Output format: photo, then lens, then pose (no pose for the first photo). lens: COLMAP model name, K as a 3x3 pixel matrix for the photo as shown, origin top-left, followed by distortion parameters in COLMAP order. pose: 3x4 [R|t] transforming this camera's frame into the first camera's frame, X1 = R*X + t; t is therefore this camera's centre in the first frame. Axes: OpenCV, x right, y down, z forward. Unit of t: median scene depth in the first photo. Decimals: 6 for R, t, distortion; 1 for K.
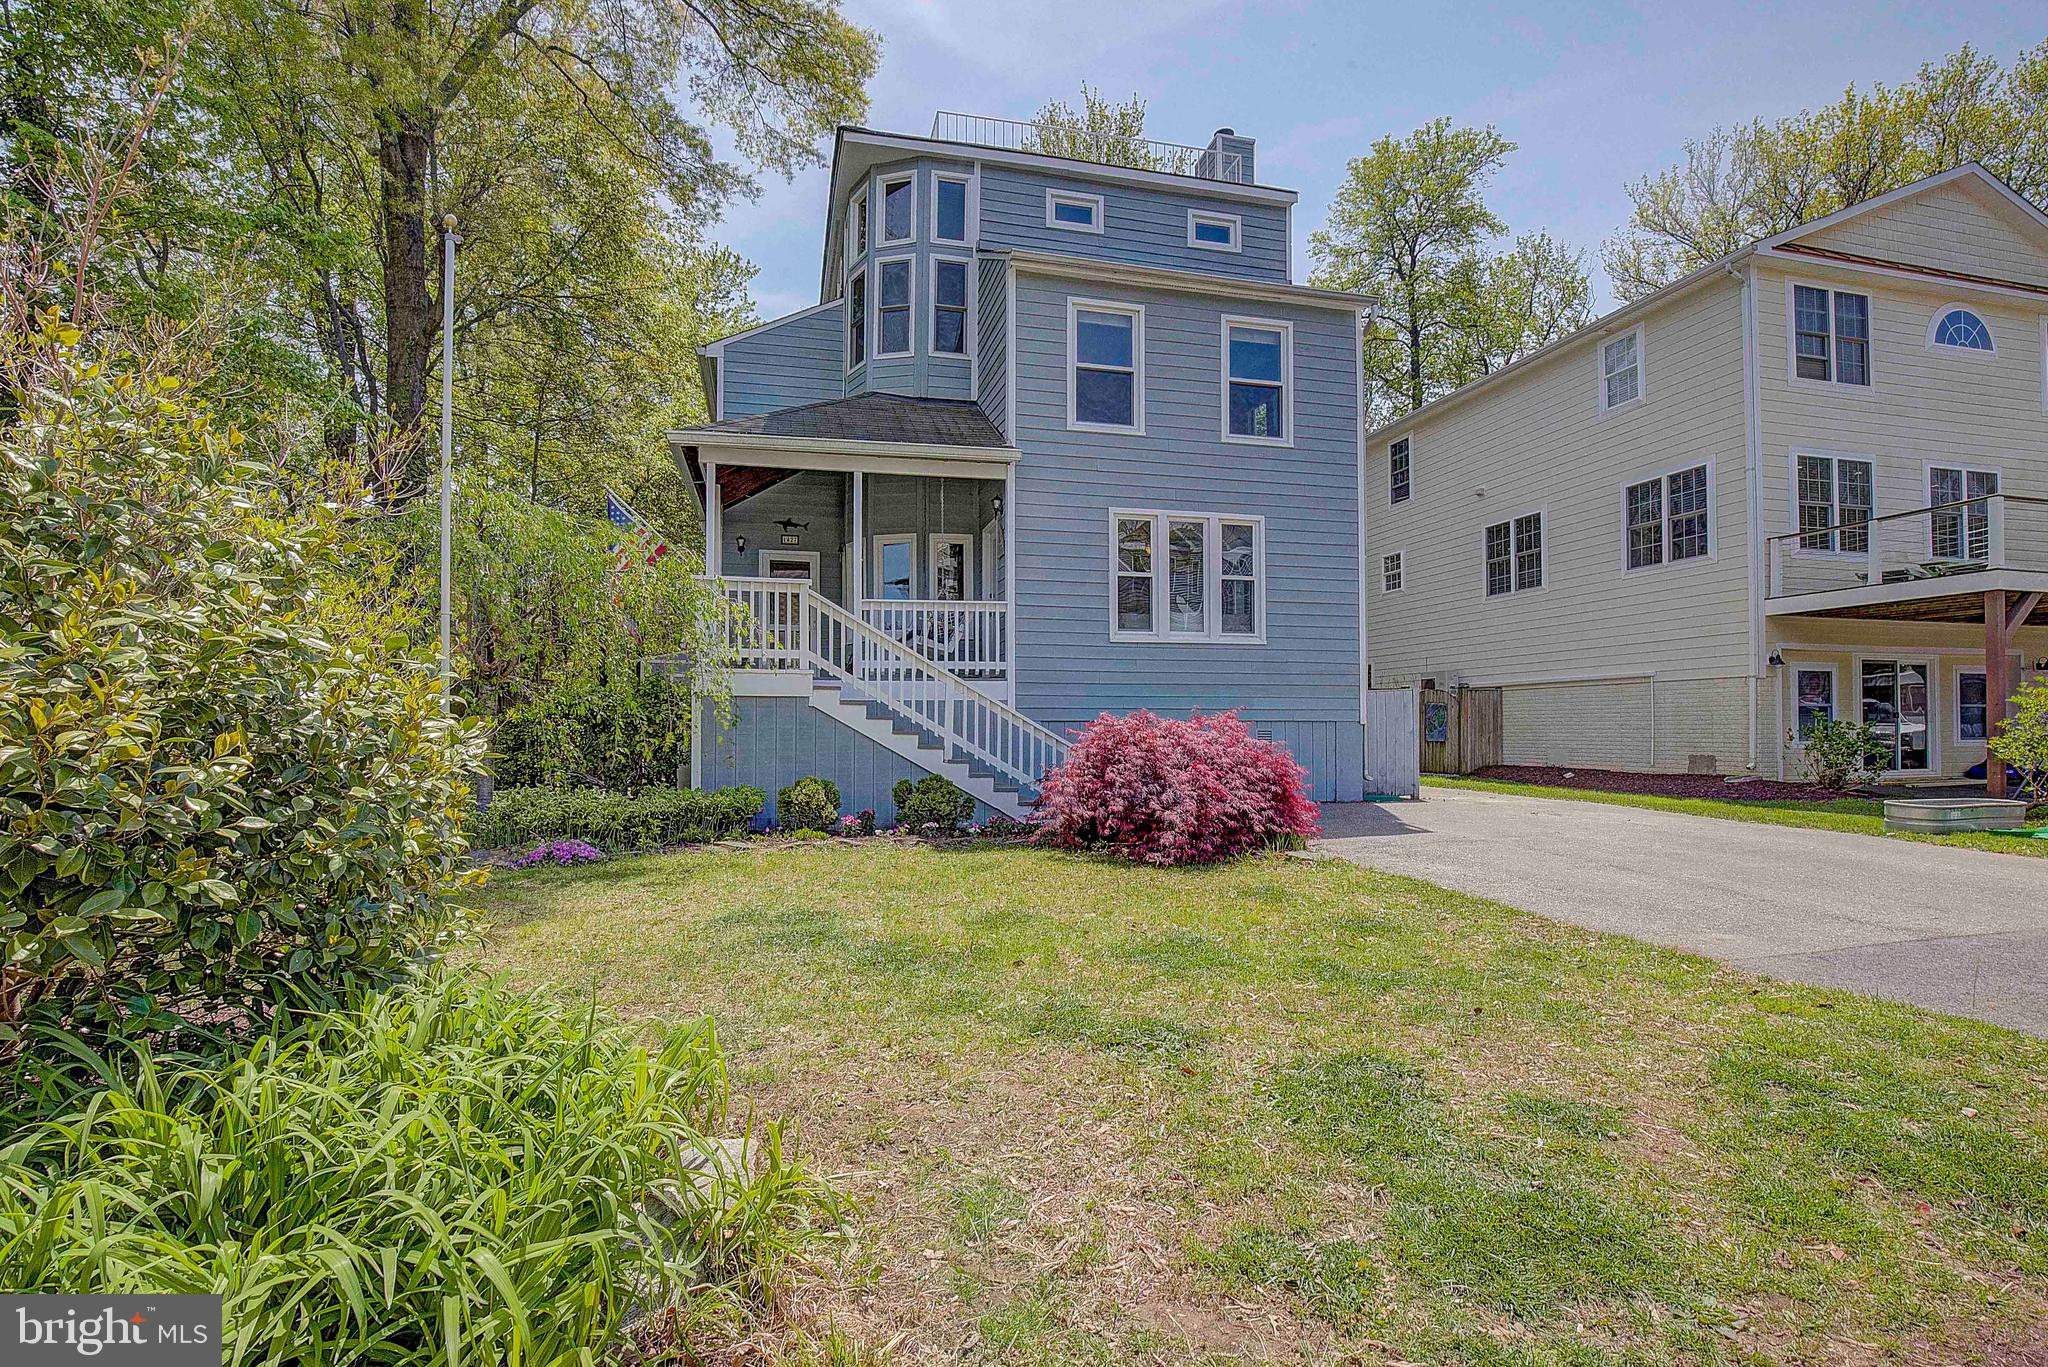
lens RADIAL K [[939.2, 0, 1041.1], [0, 939.2, 702.2], [0, 0, 1]] dist [-0.020328, -0.000010]
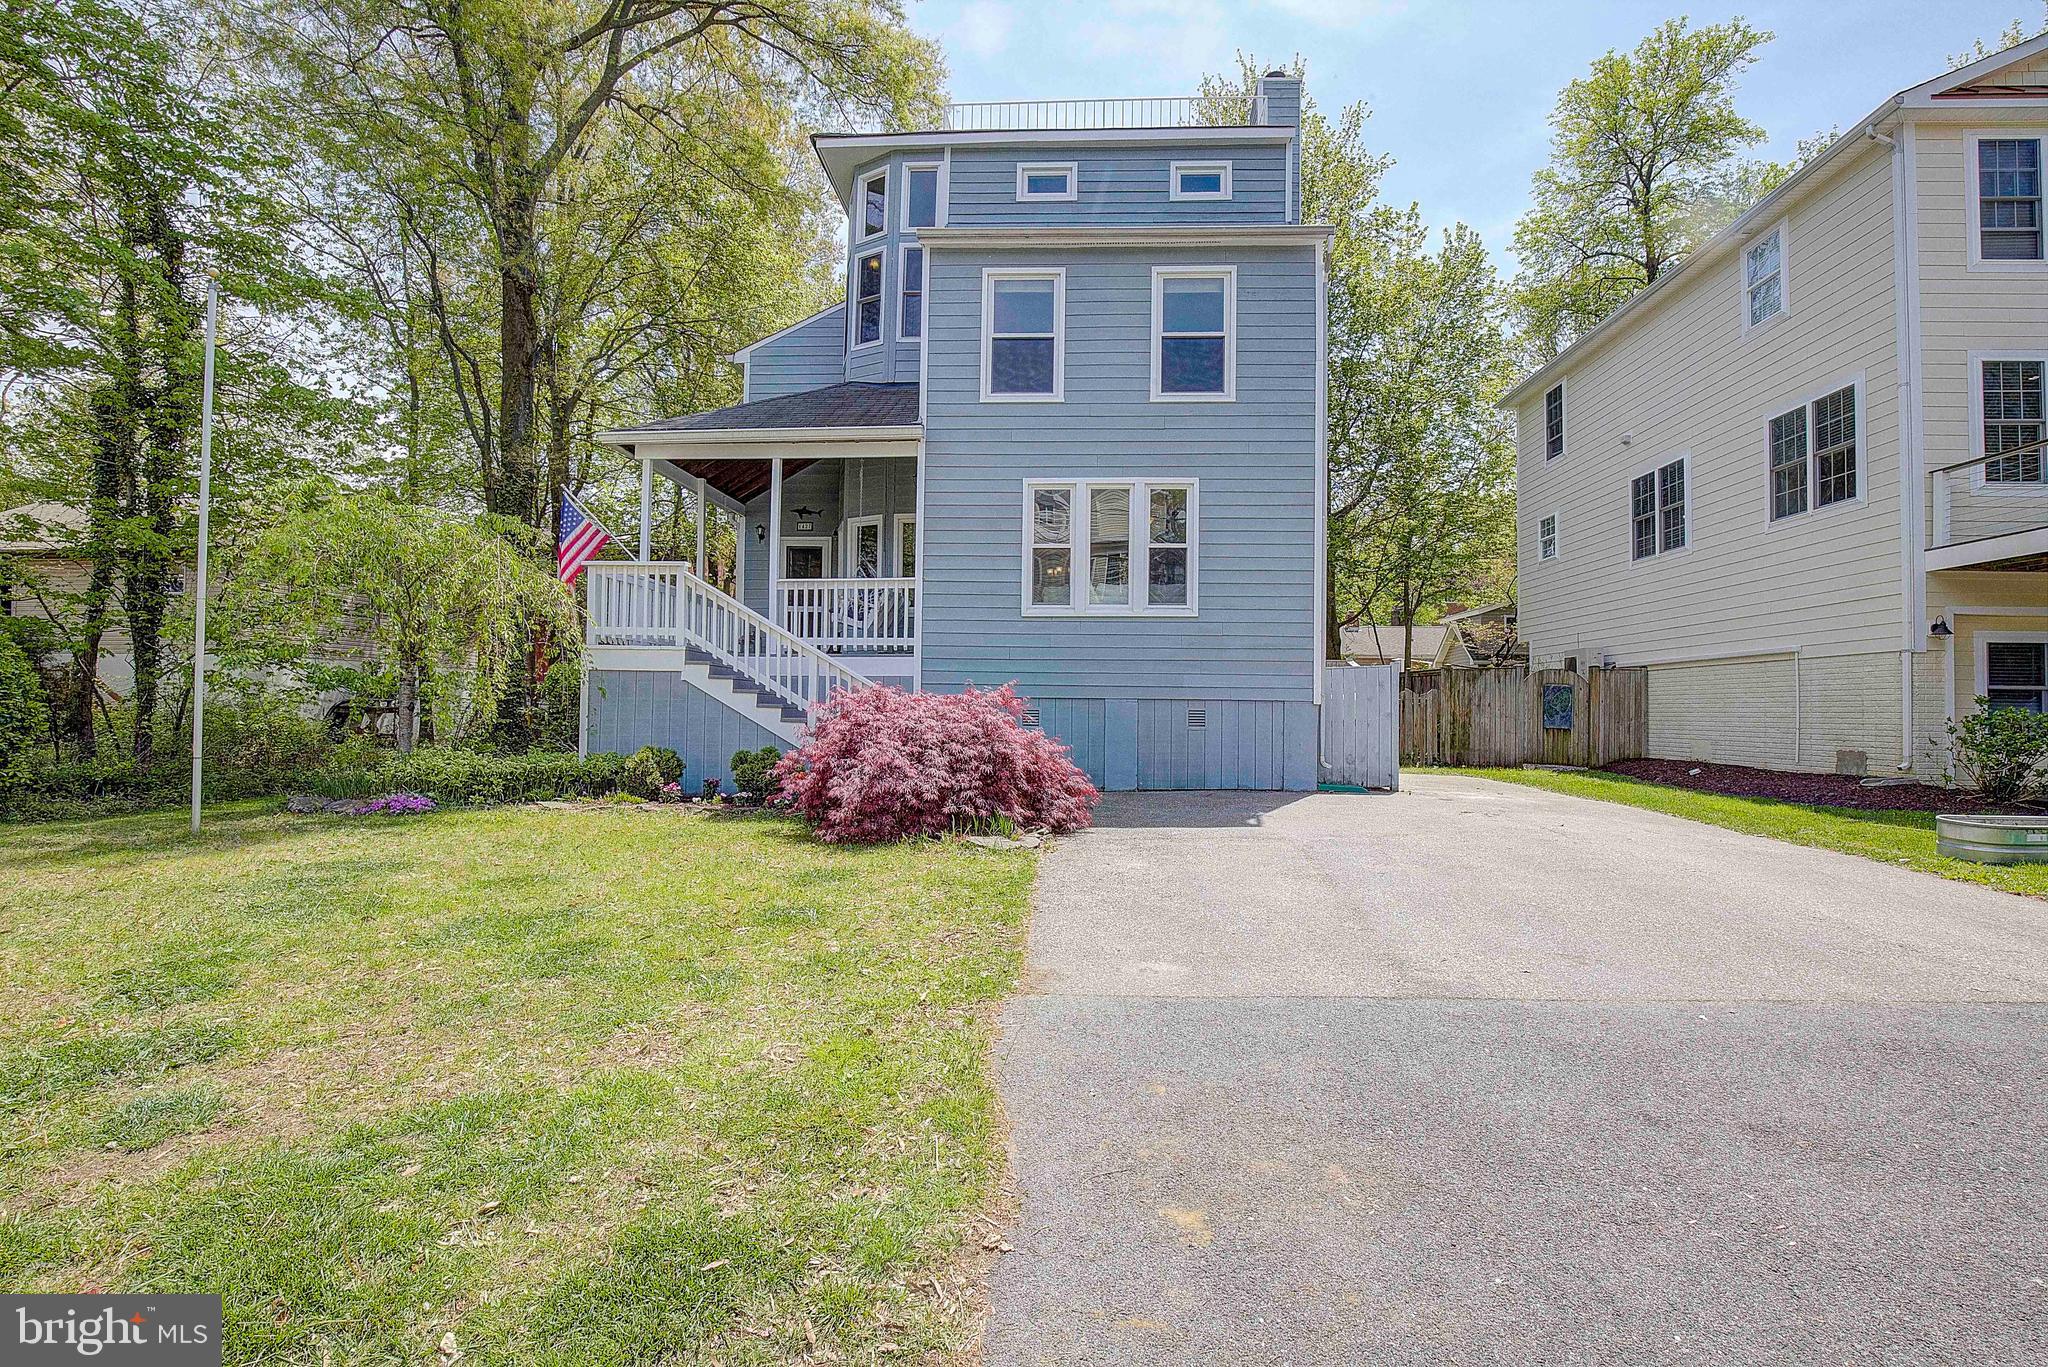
lens RADIAL K [[912.9, 0, 1079.6], [0, 912.9, 678.8], [0, 0, 1]] dist [-0.022705, 0.000691]
pose [[0.959730, 0.004005, -0.280896, 0.353446], [-0.005841, 0.999967, -0.005699, 0.004895], [0.280863, 0.007110, 0.959721, 0.098143]]
